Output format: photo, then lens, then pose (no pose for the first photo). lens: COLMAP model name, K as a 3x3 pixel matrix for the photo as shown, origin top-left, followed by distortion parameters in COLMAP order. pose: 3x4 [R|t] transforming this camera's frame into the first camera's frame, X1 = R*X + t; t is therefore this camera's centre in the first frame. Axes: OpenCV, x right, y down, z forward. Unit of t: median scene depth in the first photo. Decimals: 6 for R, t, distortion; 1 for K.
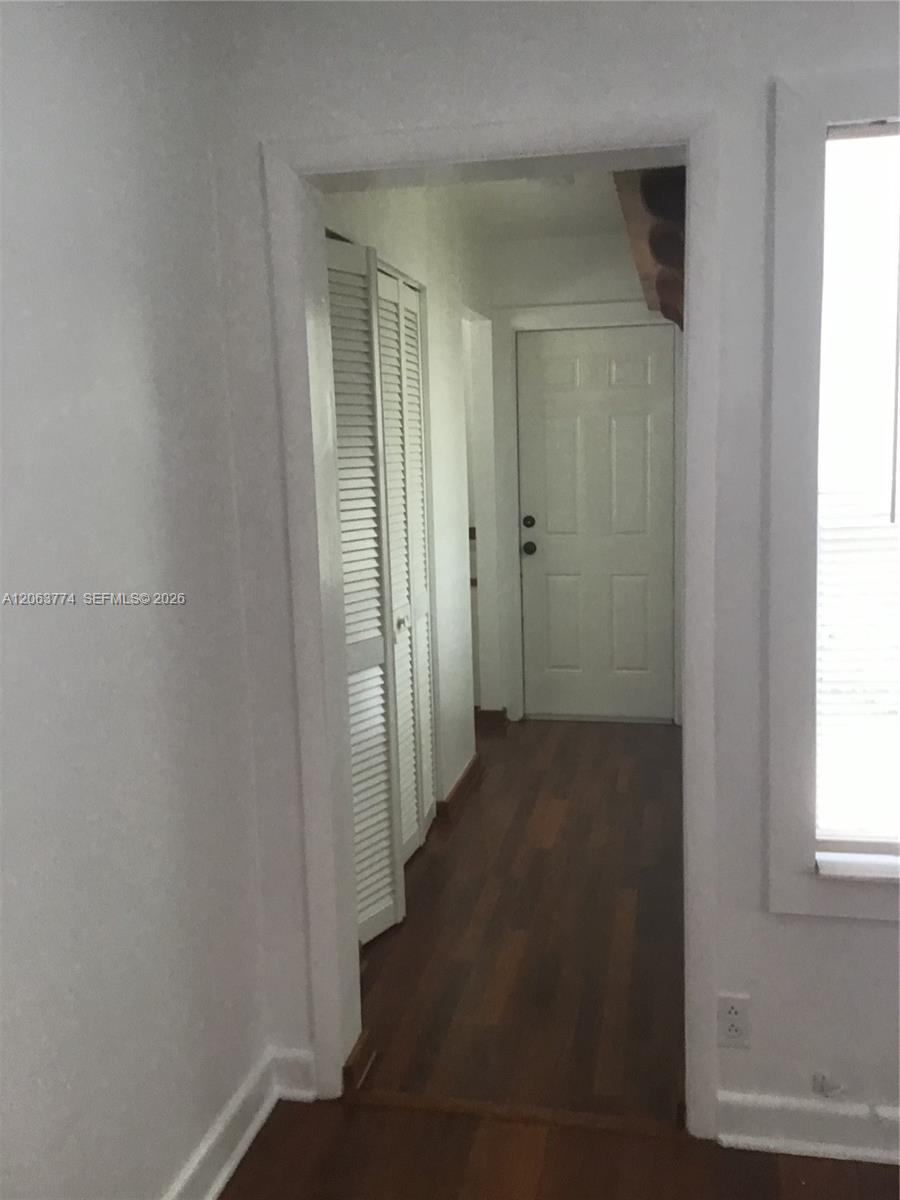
lens RADIAL K [[1107.1, 0, 456.7], [0, 1107.1, 598.8], [0, 0, 1]] dist [0.029533, 0.000000]
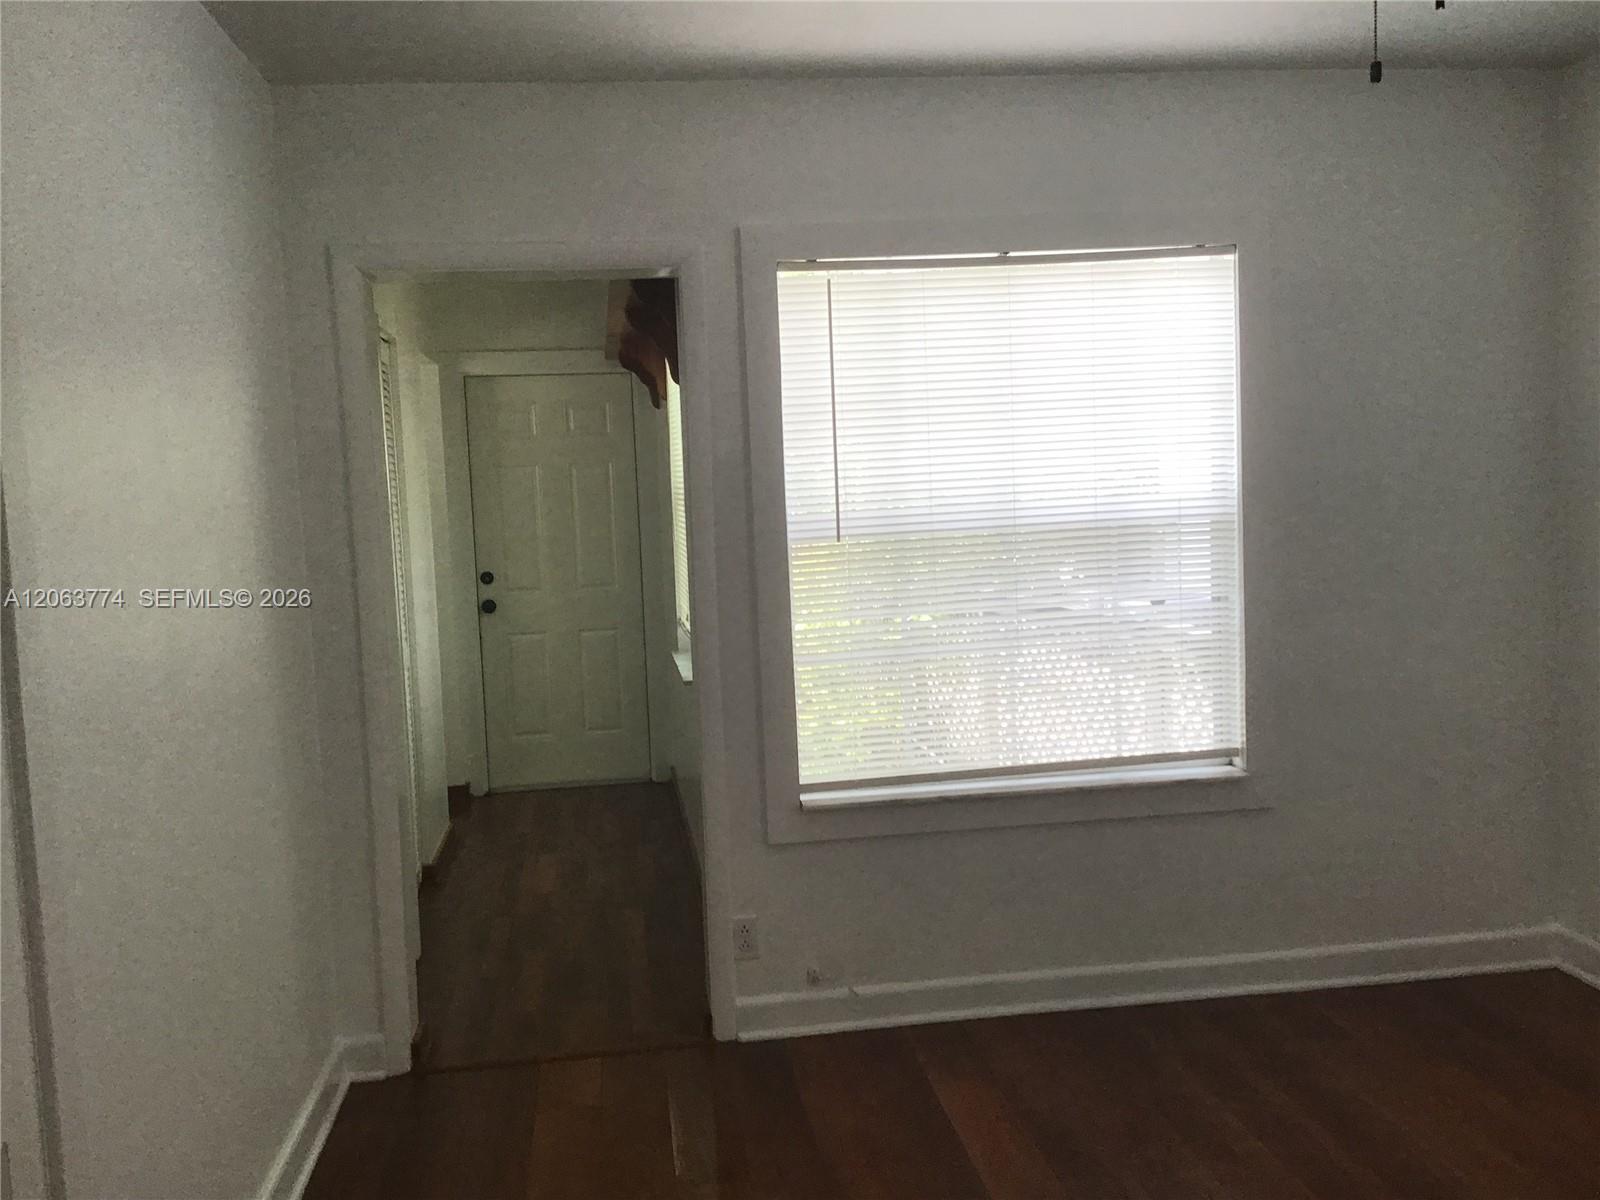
lens RADIAL K [[1476.1, 0, 796.7], [0, 1476.1, 598.1], [0, 0, 1]] dist [0.029533, 0.000000]
pose [[0.945975, -0.034048, 0.322446, -0.198658], [0.057271, 0.996381, -0.062807, 0.088173], [-0.319141, 0.077881, 0.944502, -0.561181]]
